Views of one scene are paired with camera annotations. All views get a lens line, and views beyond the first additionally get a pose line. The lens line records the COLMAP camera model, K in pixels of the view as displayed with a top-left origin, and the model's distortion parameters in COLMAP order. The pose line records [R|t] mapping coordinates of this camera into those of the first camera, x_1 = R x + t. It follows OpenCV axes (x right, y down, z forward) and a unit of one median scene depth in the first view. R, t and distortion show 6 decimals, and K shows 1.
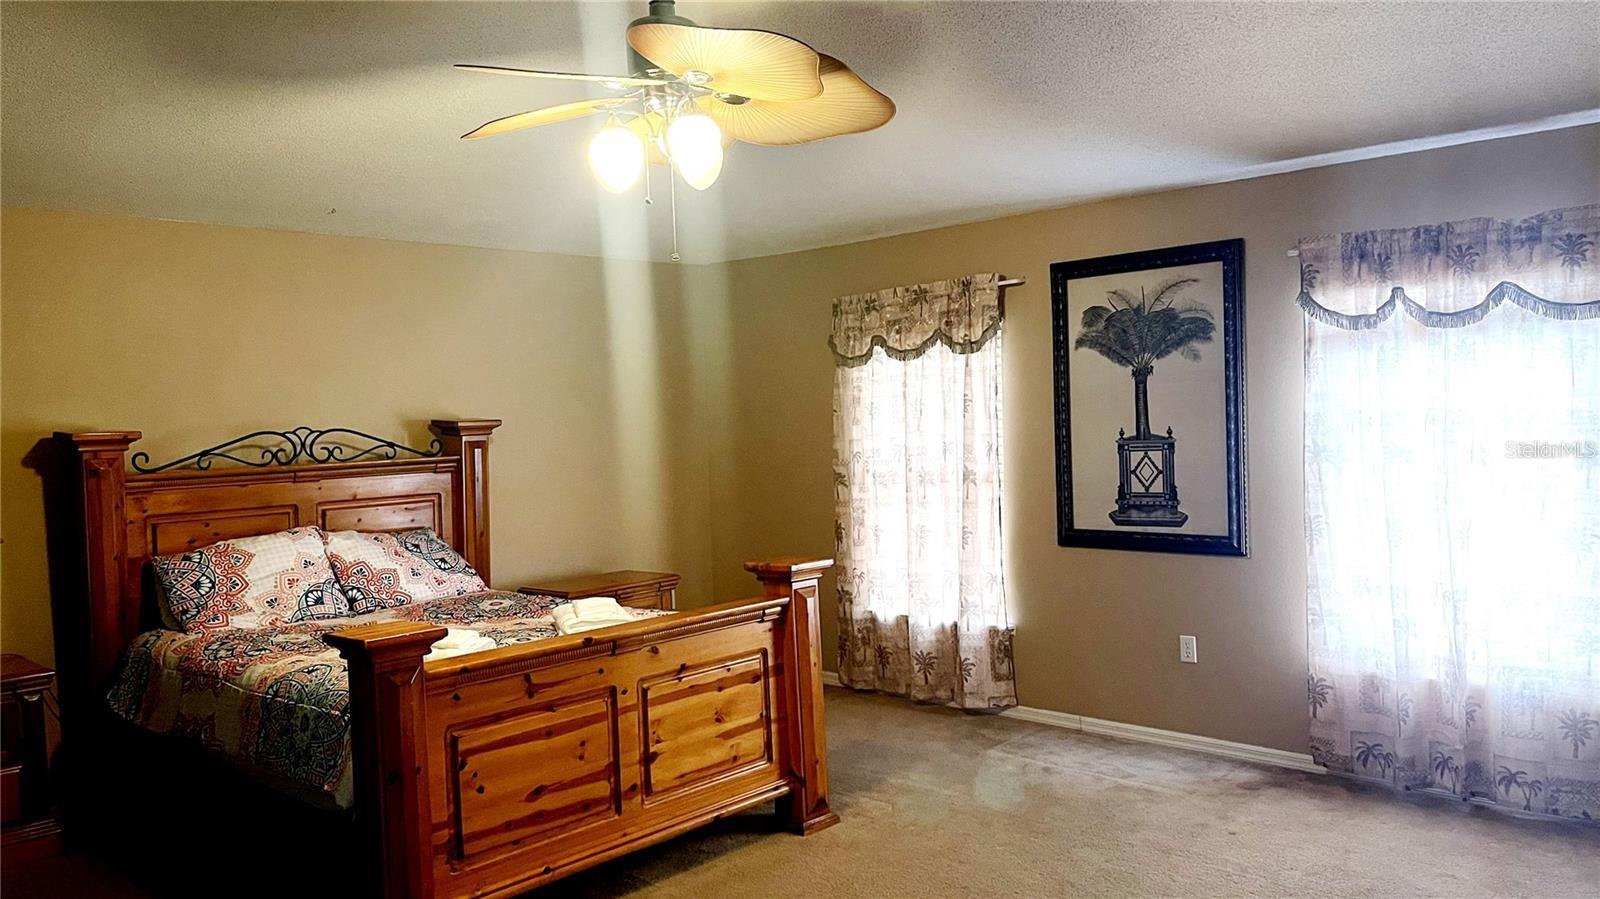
lens RADIAL K [[1212.4, 0, 805.1], [0, 1212.4, 453.9], [0, 0, 1]] dist [0.021976, -0.026891]
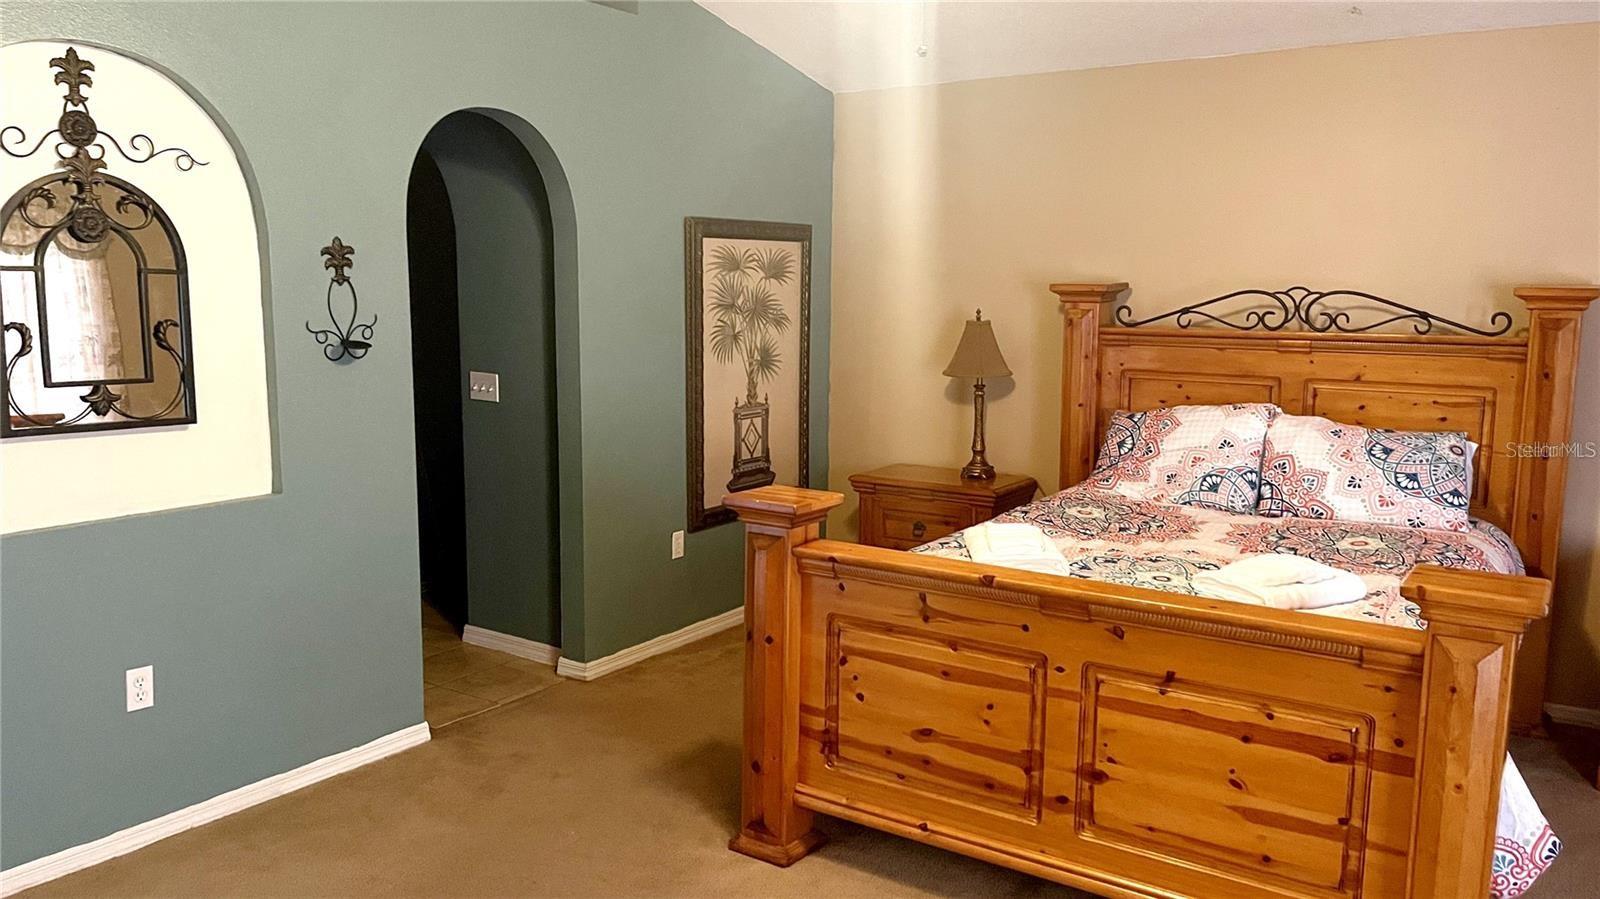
lens RADIAL K [[1212.4, 0, 802.7], [0, 1212.4, 445.0], [0, 0, 1]] dist [0.021976, -0.026891]
pose [[0.138163, 0.166847, -0.976255, 0.457708], [-0.048231, 0.985672, 0.161630, -0.040754], [0.989234, 0.024755, 0.144231, 0.655270]]
